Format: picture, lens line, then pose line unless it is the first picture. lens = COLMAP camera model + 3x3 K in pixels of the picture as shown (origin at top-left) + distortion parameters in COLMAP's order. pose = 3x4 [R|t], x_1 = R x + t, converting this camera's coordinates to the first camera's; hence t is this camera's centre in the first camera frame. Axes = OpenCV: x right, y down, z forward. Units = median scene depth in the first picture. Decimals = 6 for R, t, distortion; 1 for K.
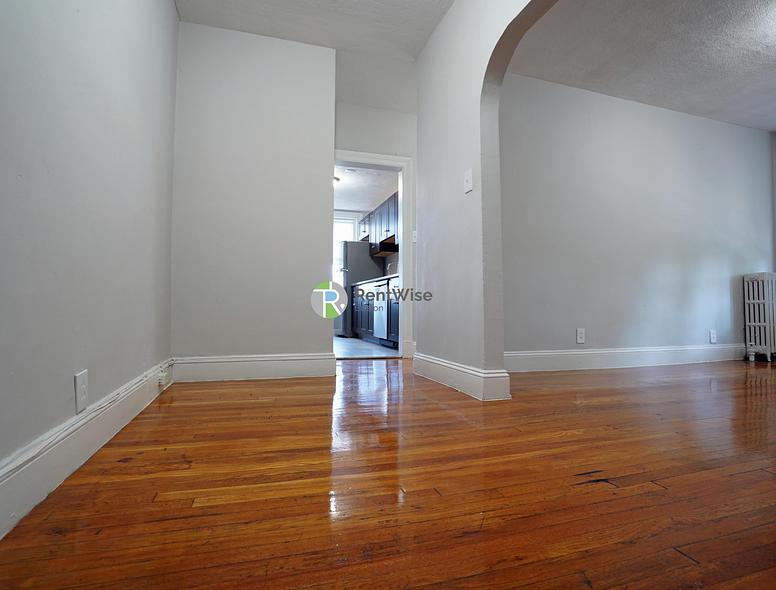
lens RADIAL K [[420.6, 0, 387.3], [0, 420.6, 293.8], [0, 0, 1]] dist [-0.000588, -0.000098]
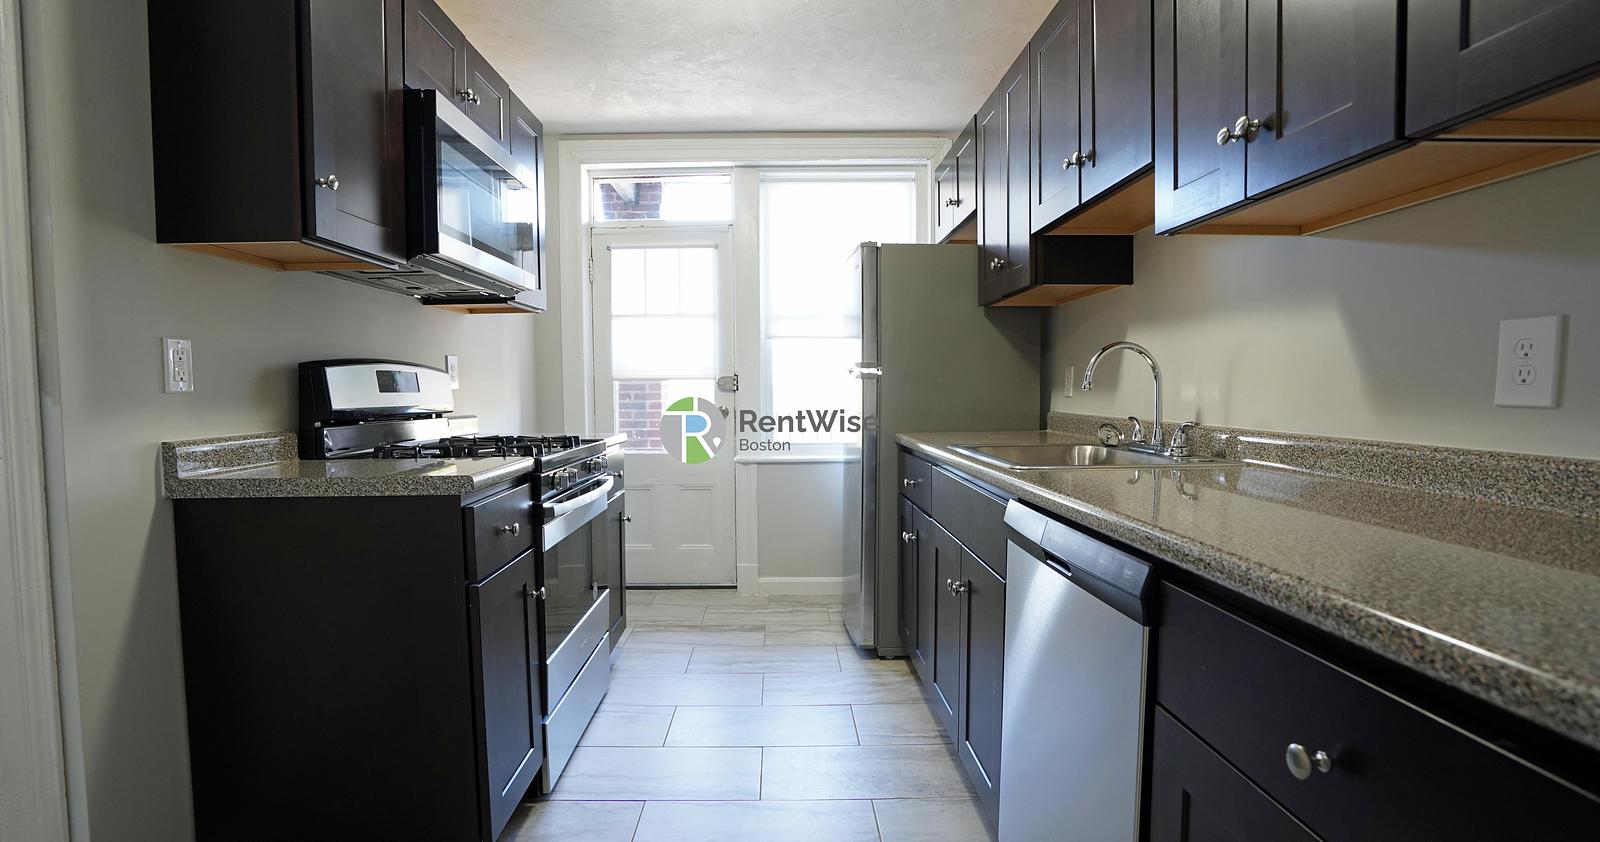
lens RADIAL K [[750.8, 0, 801.5], [0, 750.8, 421.3], [0, 0, 1]] dist [-0.000335, 0.000006]
pose [[0.962438, 0.001832, -0.271497, -0.024336], [0.018717, 0.997151, 0.073079, -0.058503], [0.270857, -0.075415, 0.959661, 0.575841]]
